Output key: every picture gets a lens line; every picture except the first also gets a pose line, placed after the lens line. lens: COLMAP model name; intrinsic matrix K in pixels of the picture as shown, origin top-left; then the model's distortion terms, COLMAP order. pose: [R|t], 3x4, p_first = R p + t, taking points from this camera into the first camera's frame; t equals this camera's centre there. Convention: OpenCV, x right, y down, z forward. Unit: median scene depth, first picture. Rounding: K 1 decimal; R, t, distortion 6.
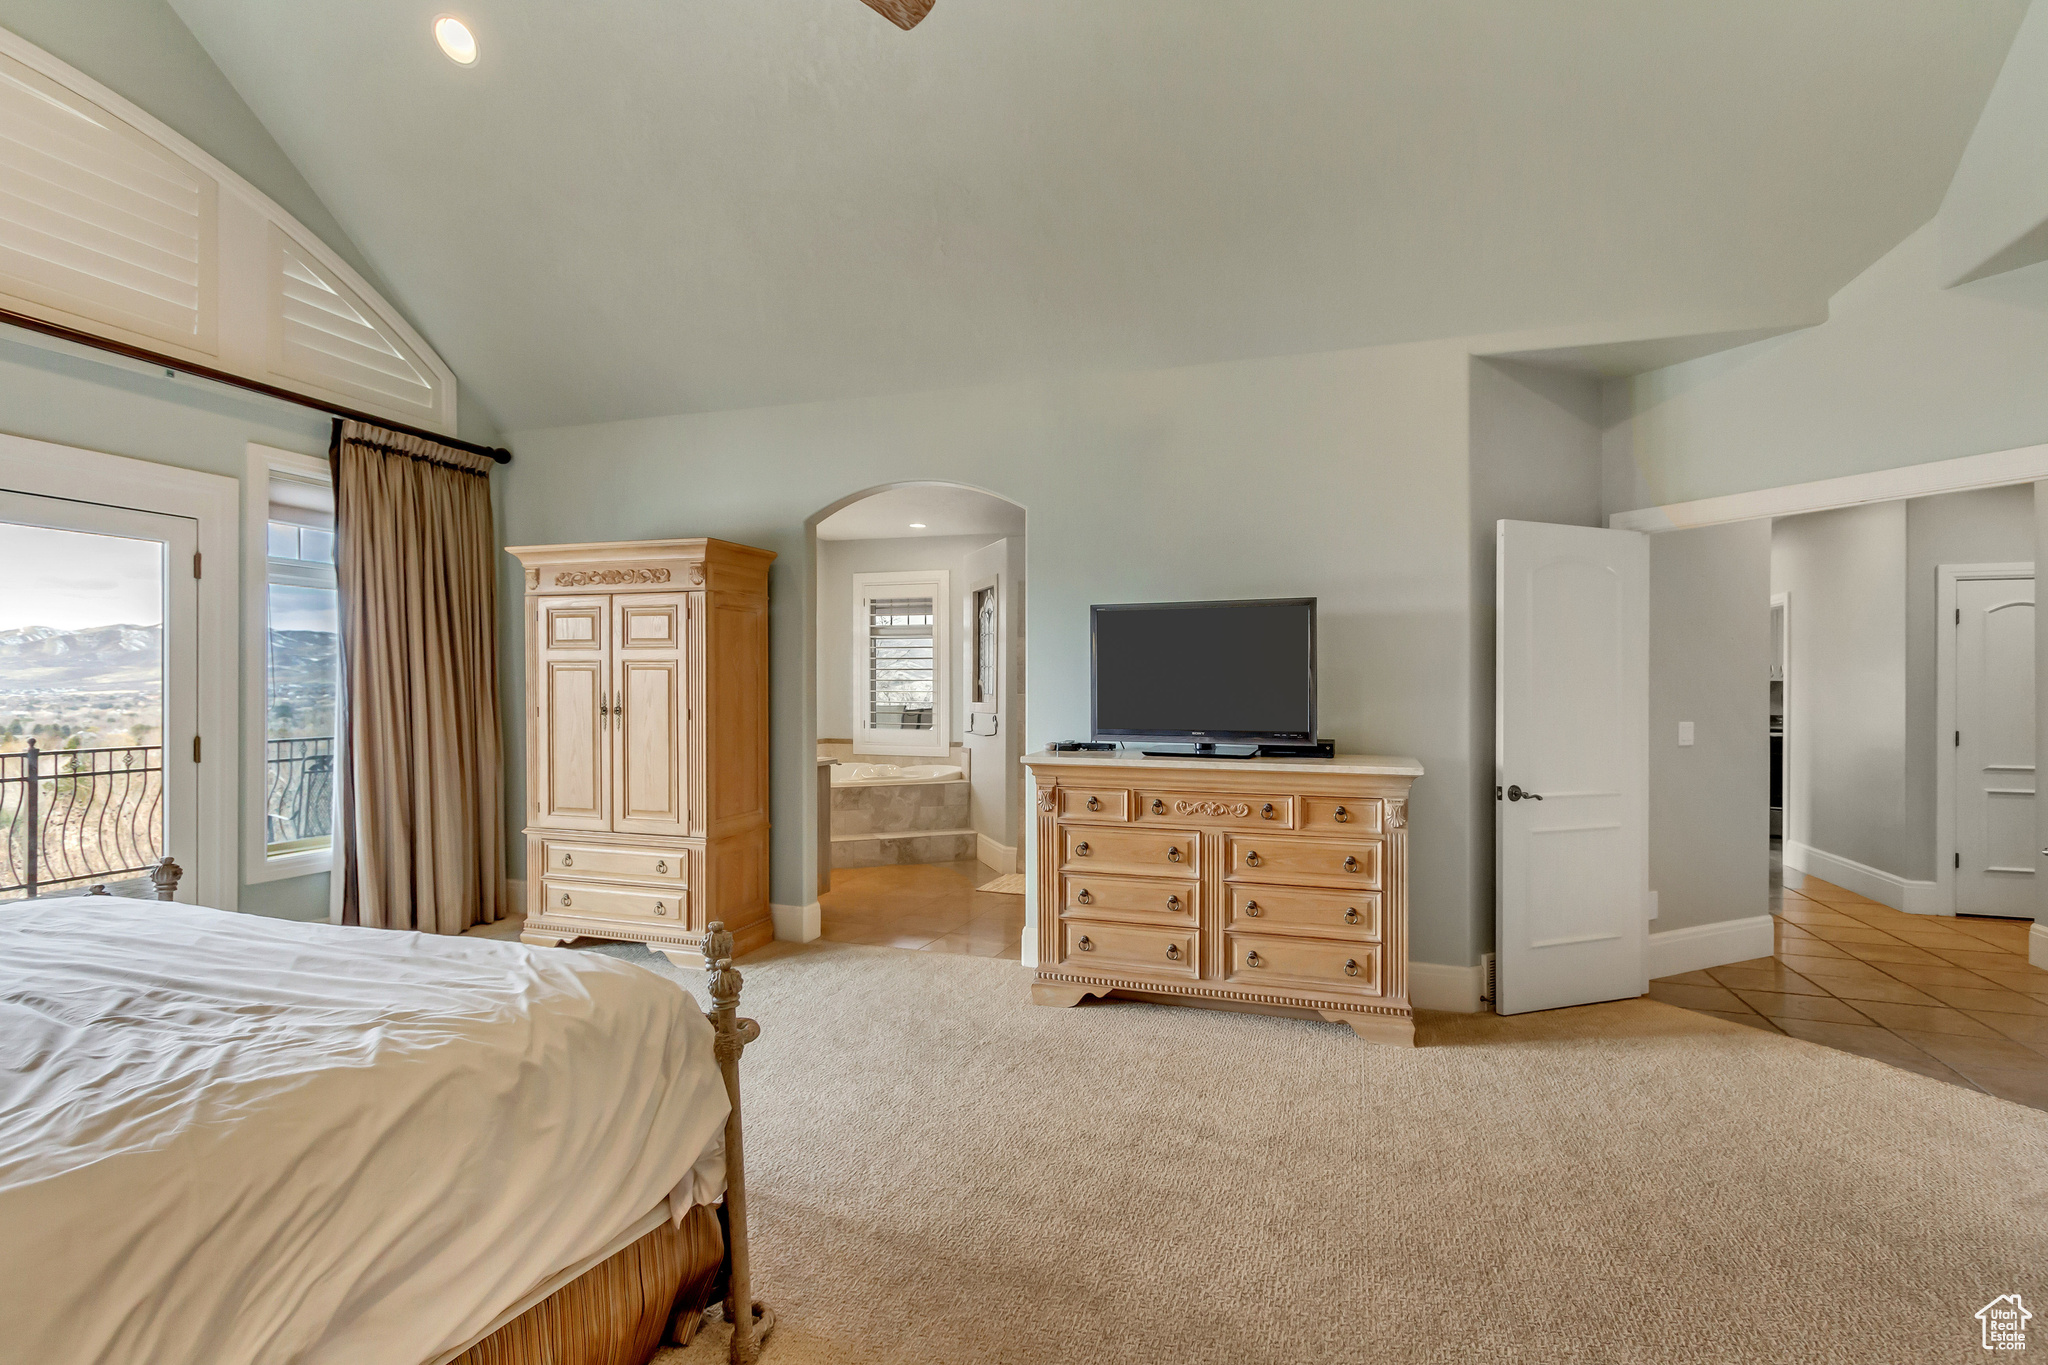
lens RADIAL K [[948.7, 0, 1031.6], [0, 948.7, 684.3], [0, 0, 1]] dist [0.000858, -0.000180]
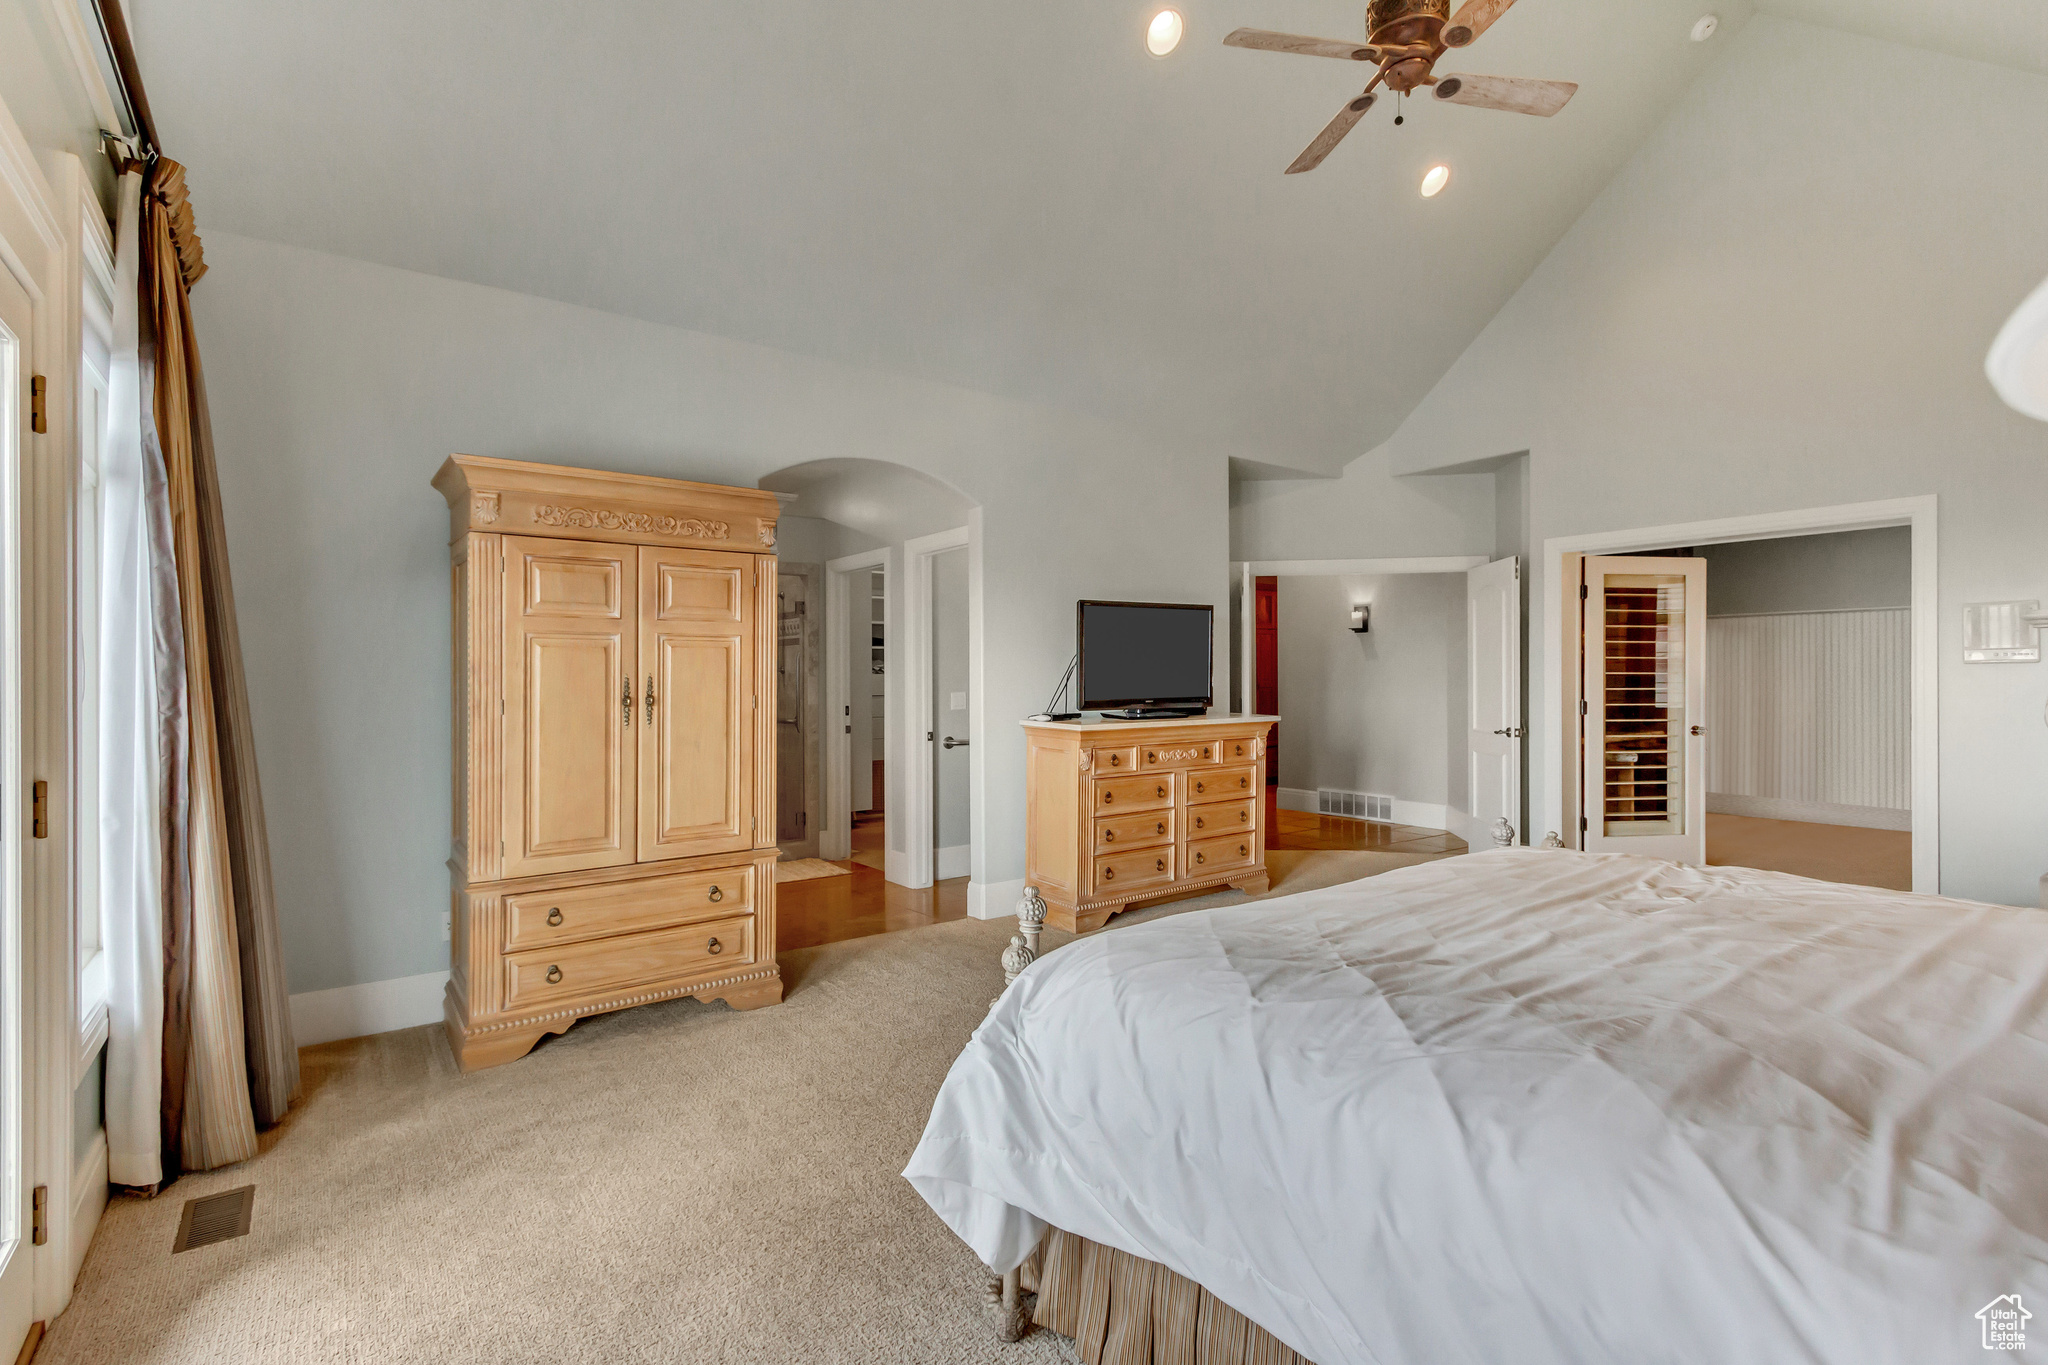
lens RADIAL K [[948.7, 0, 1022.7], [0, 948.7, 674.8], [0, 0, 1]] dist [0.000858, -0.000180]
pose [[0.581385, -0.008146, 0.813588, -0.980913], [0.008895, 0.999954, 0.003656, 0.007616], [-0.813580, 0.005112, 0.581431, 0.354458]]
